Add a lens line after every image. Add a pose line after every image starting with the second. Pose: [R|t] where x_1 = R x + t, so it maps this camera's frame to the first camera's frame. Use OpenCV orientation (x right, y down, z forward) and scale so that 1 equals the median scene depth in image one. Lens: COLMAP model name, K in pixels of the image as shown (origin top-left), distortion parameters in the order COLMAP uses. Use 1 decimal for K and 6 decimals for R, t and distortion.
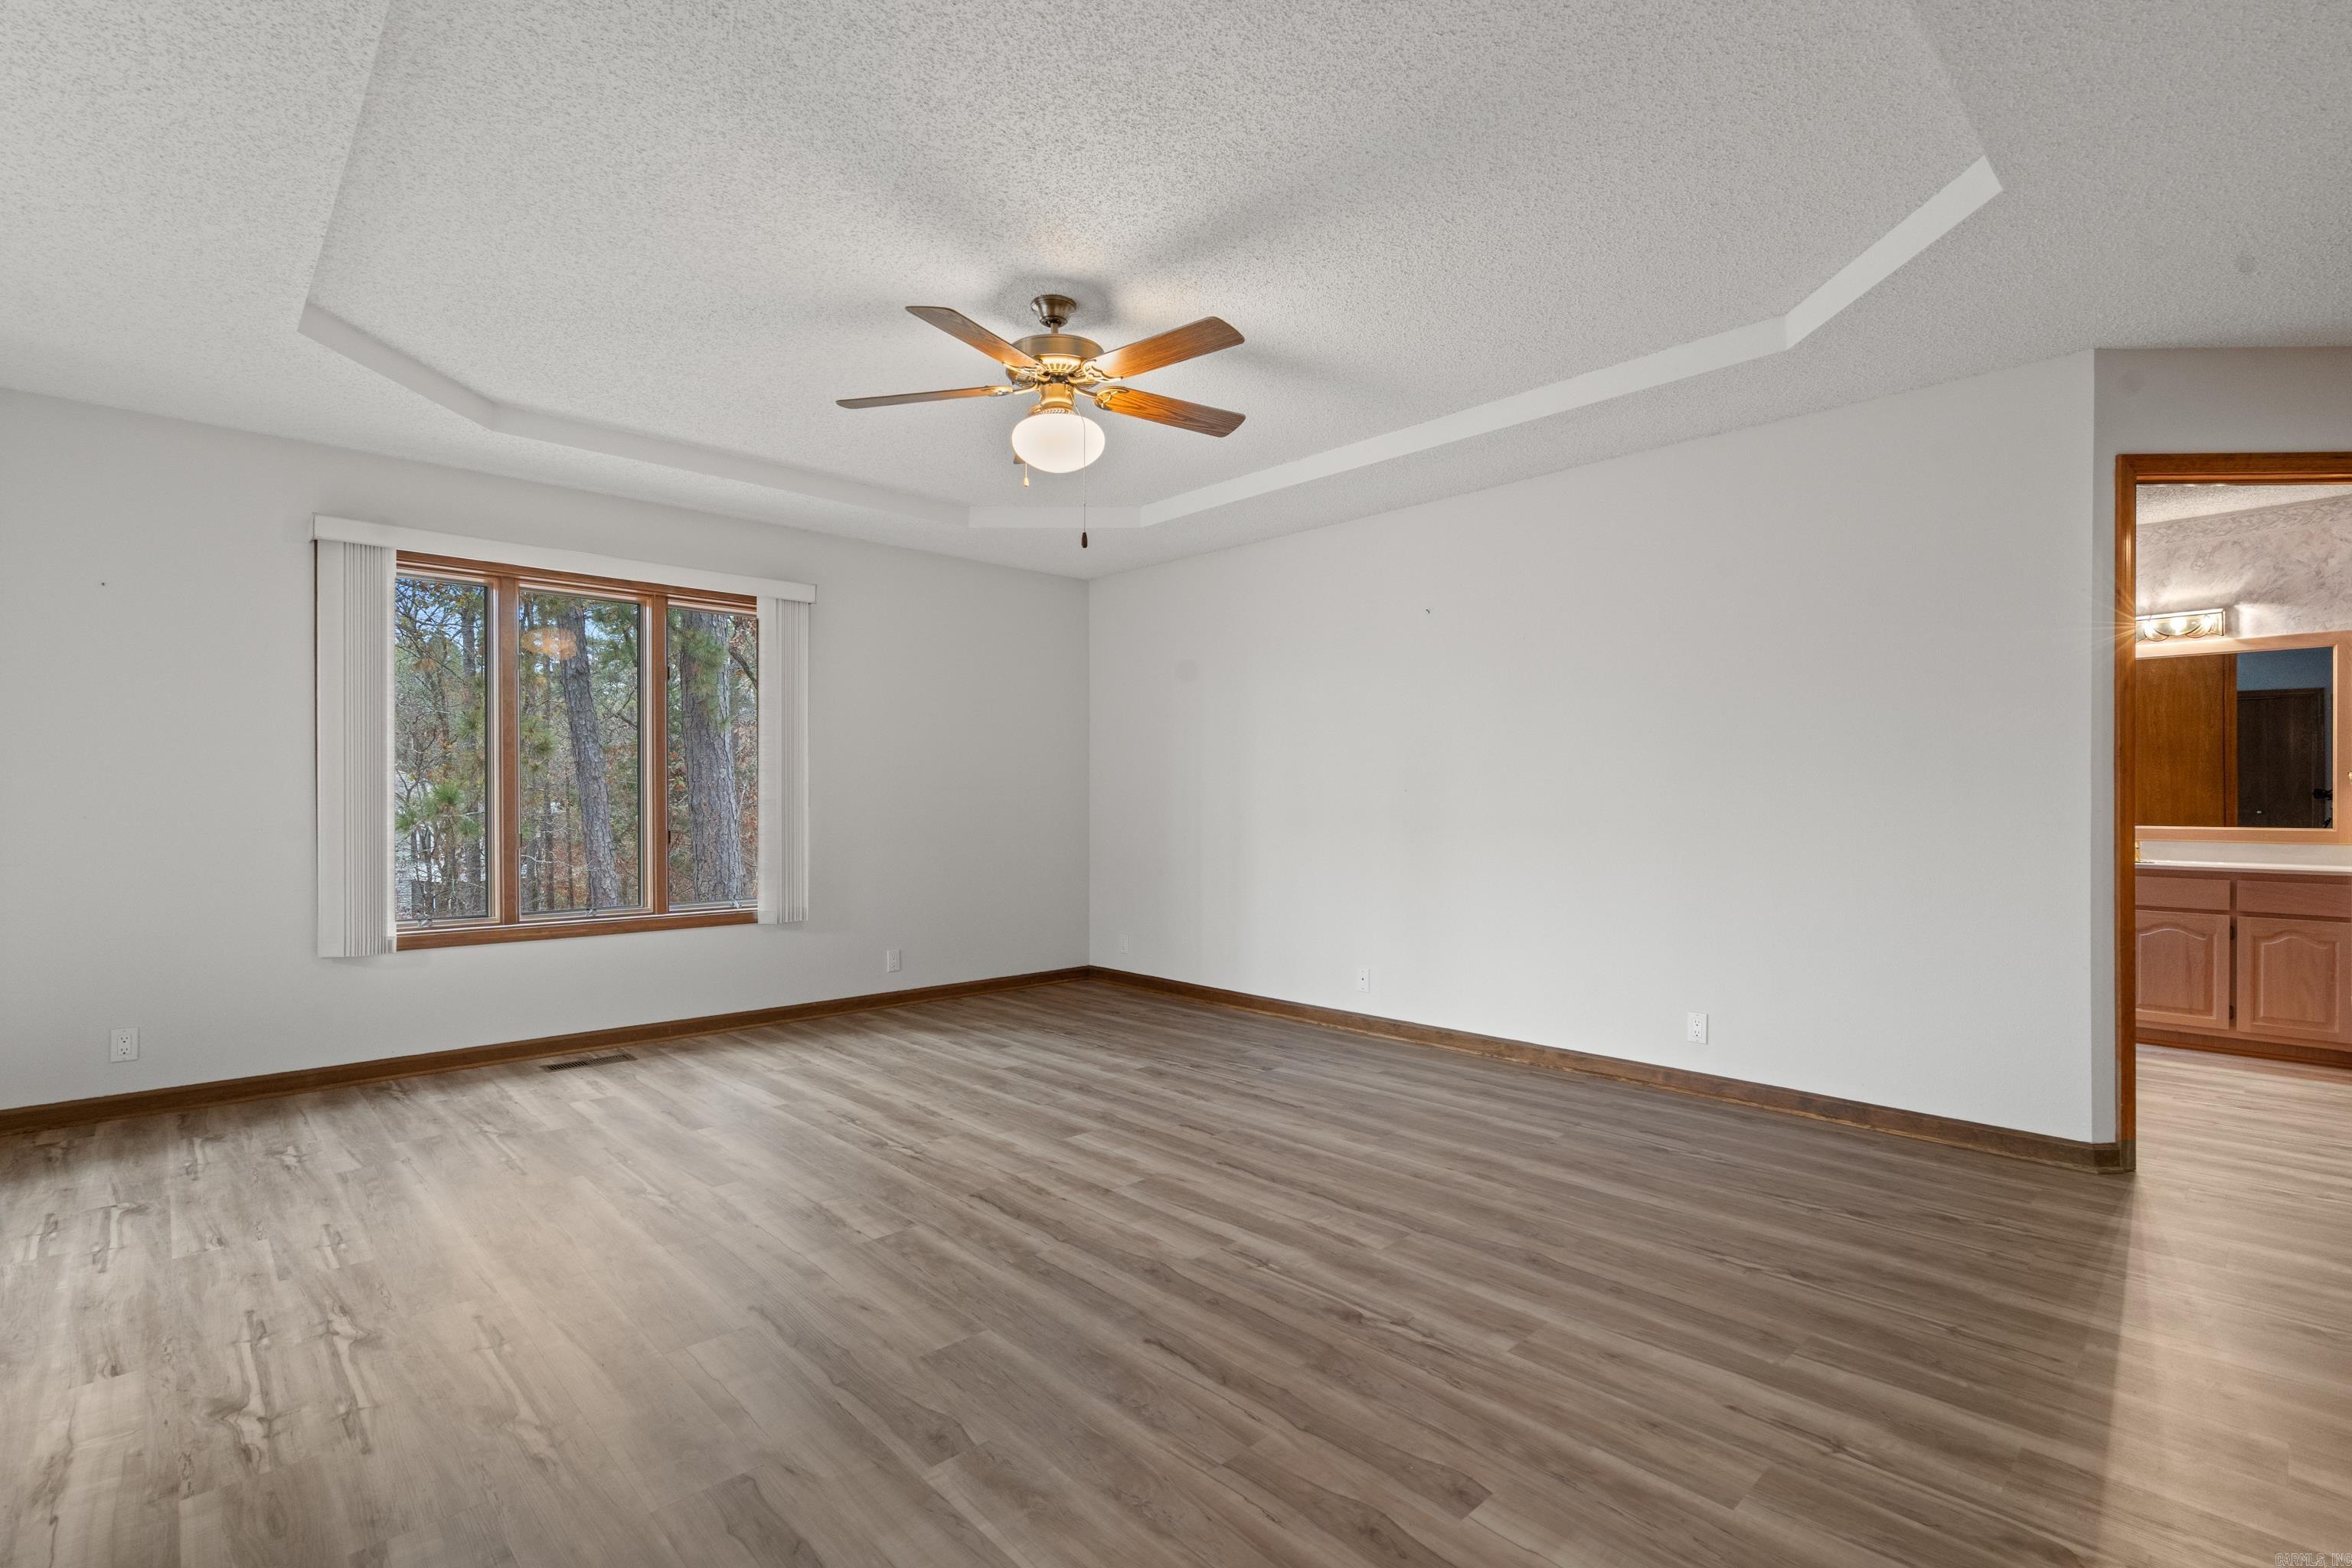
lens RADIAL K [[1080.8, 0, 1172.9], [0, 1080.8, 798.2], [0, 0, 1]] dist [0.003978, -0.000015]
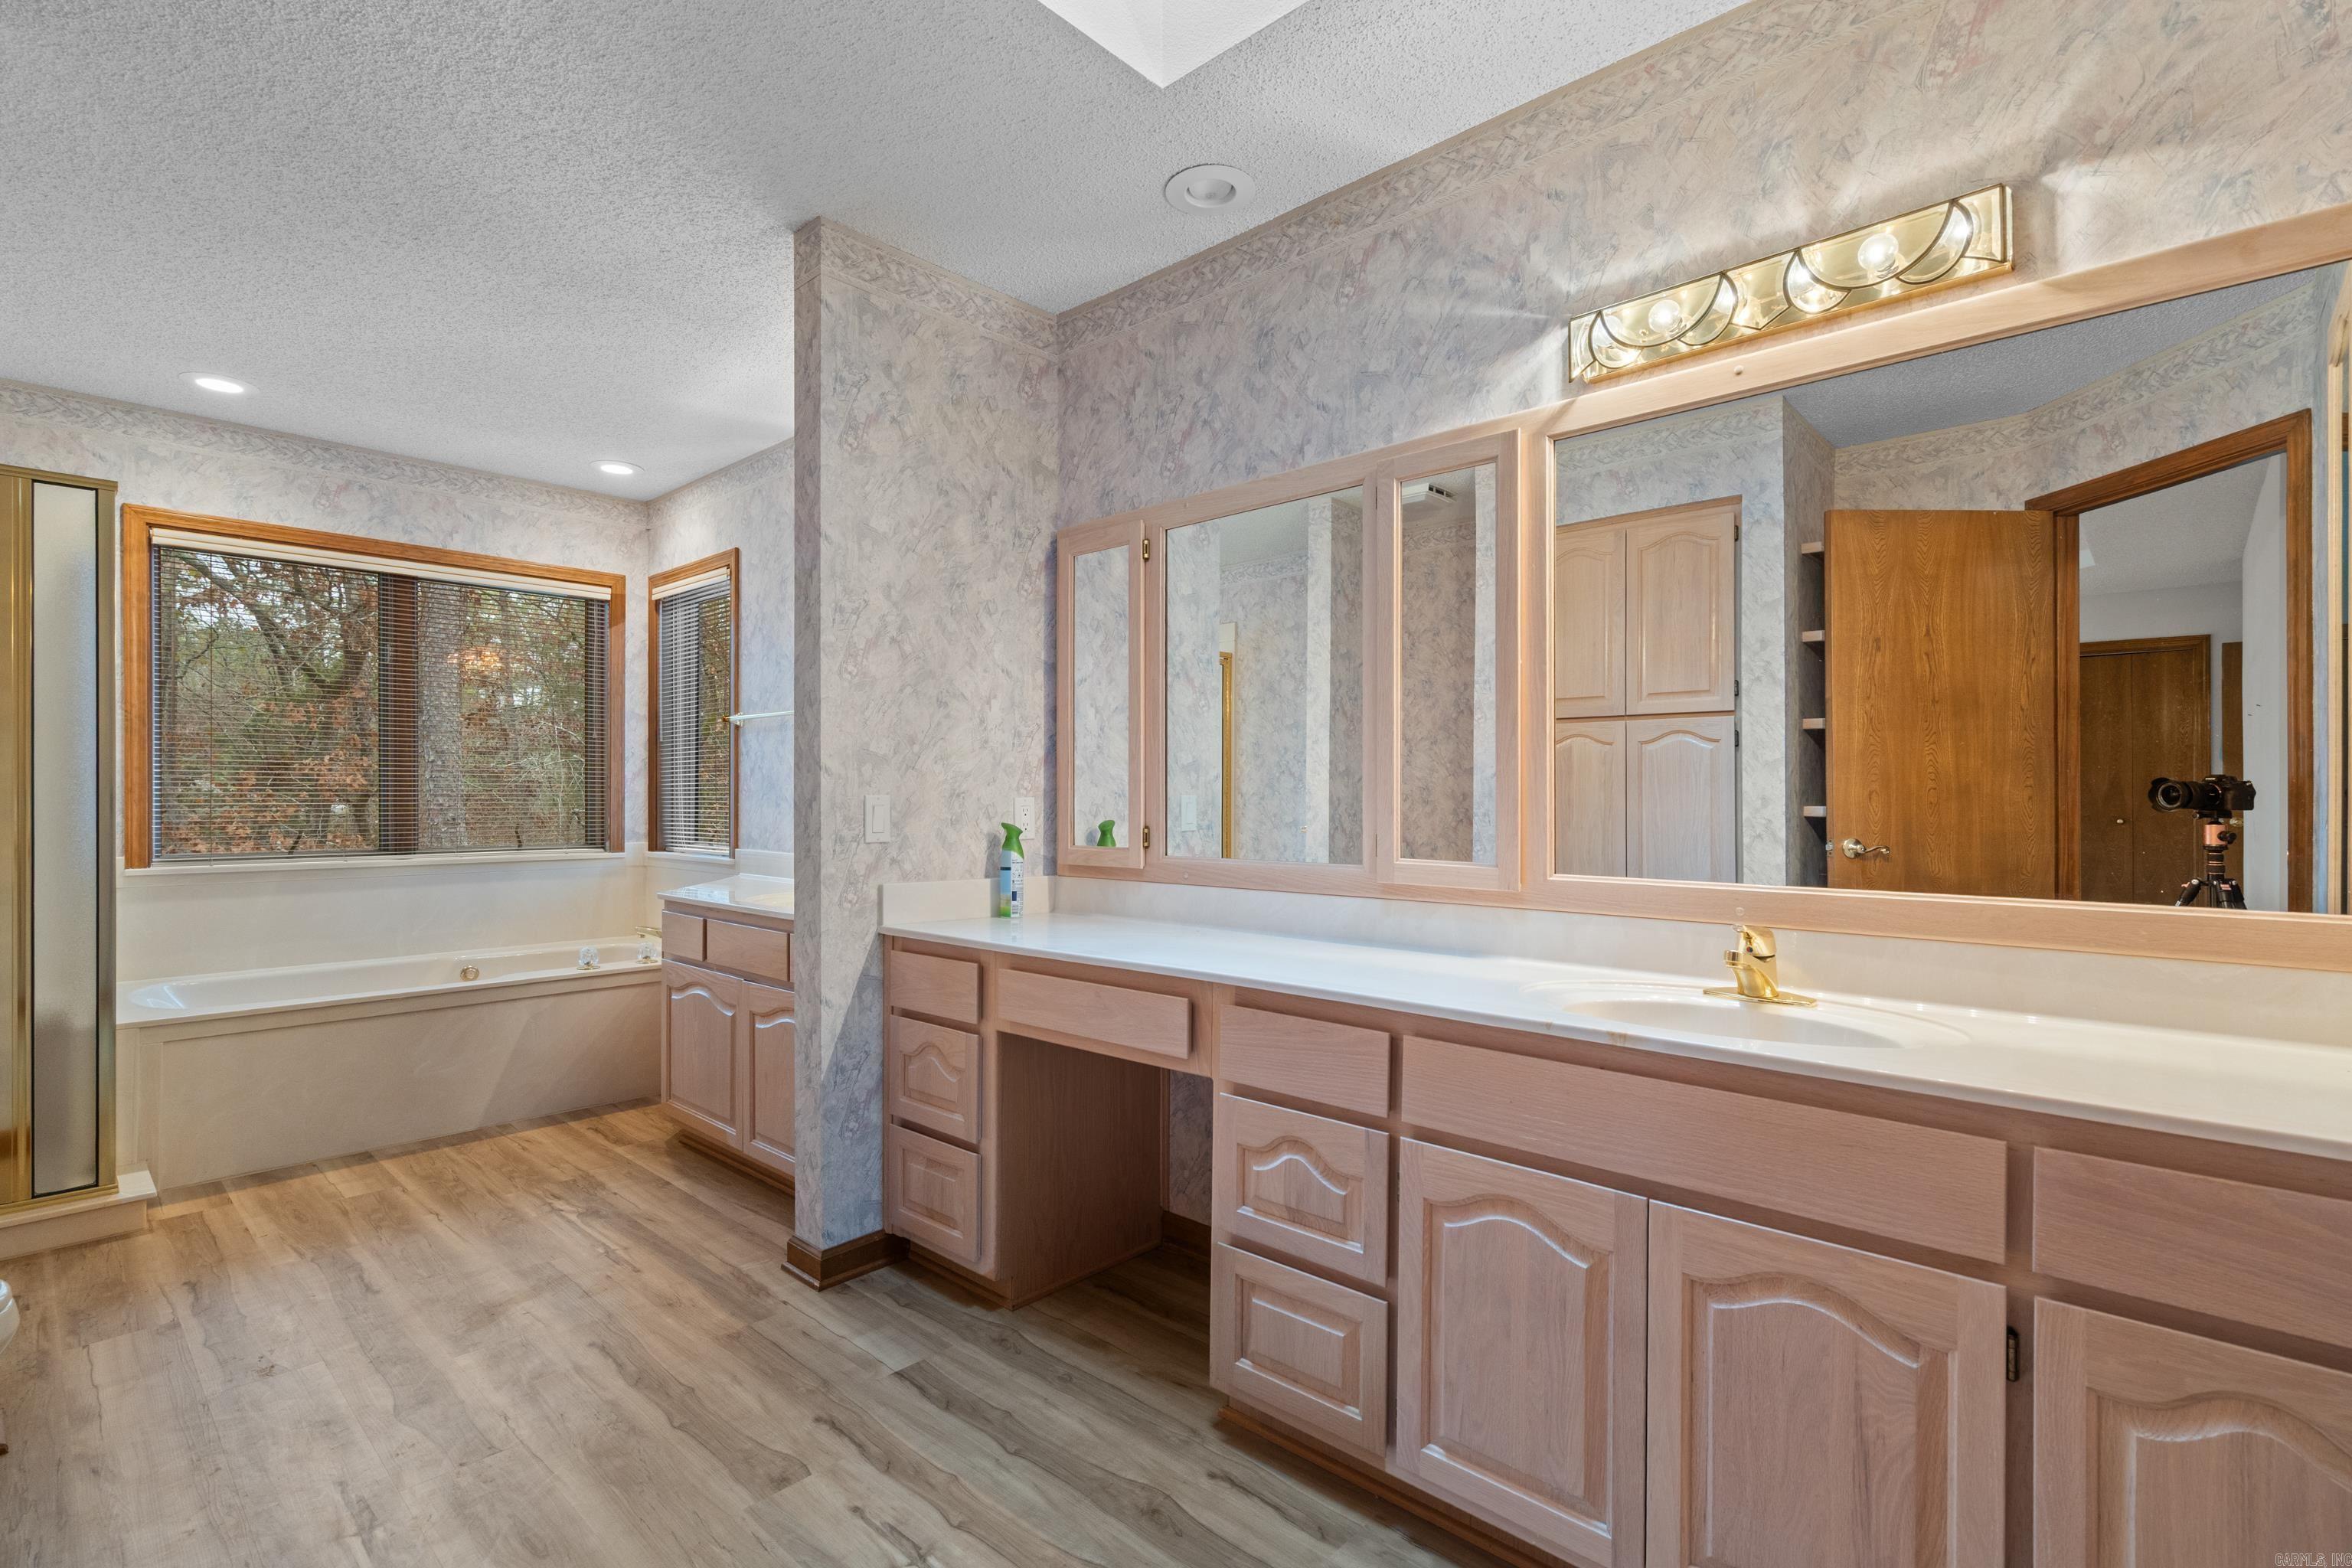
lens RADIAL K [[1080.8, 0, 1161.1], [0, 1080.8, 797.9], [0, 0, 1]] dist [0.003978, -0.000015]
pose [[0.997824, -0.001944, 0.065907, 0.036570], [0.001756, 0.999994, 0.002902, -0.000135], [-0.065912, -0.002779, 0.997822, 0.036600]]
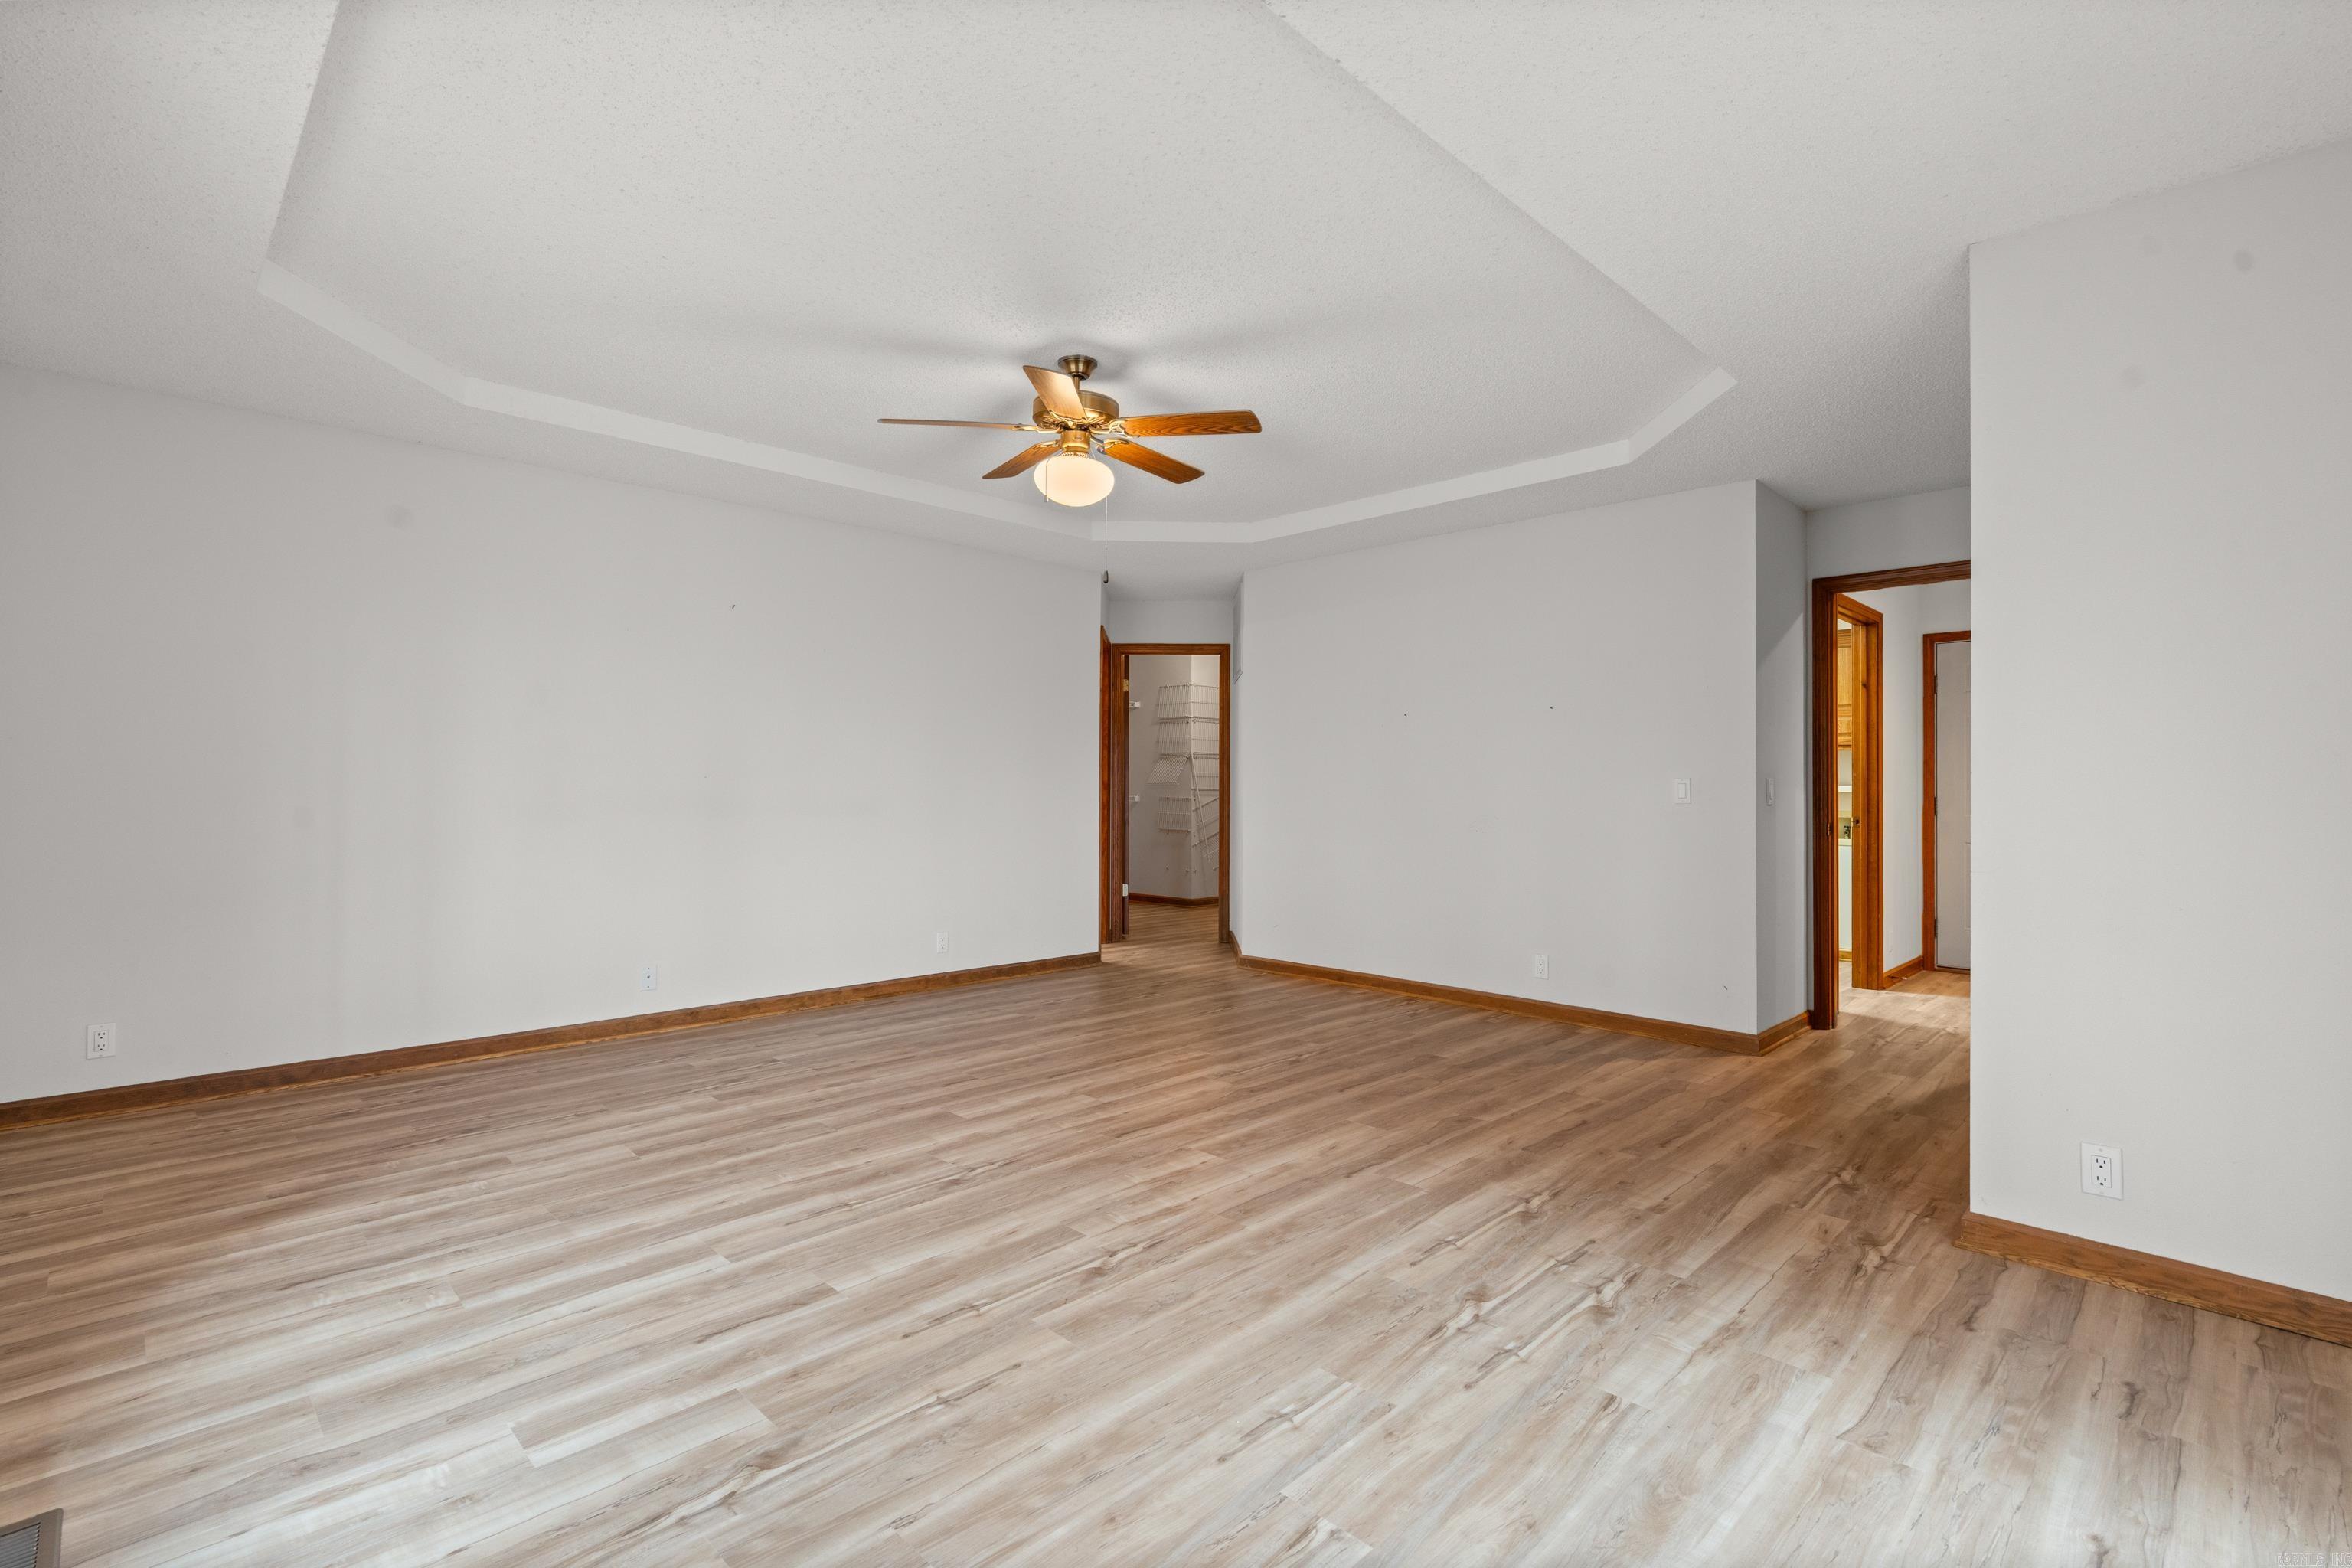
lens RADIAL K [[1080.8, 0, 1157.5], [0, 1080.8, 780.1], [0, 0, 1]] dist [0.003978, -0.000015]
pose [[-0.028389, 0.009085, 0.999556, -1.515612], [-0.007932, 0.999925, -0.009313, 0.001214], [-0.999565, -0.008193, -0.028314, 1.131362]]
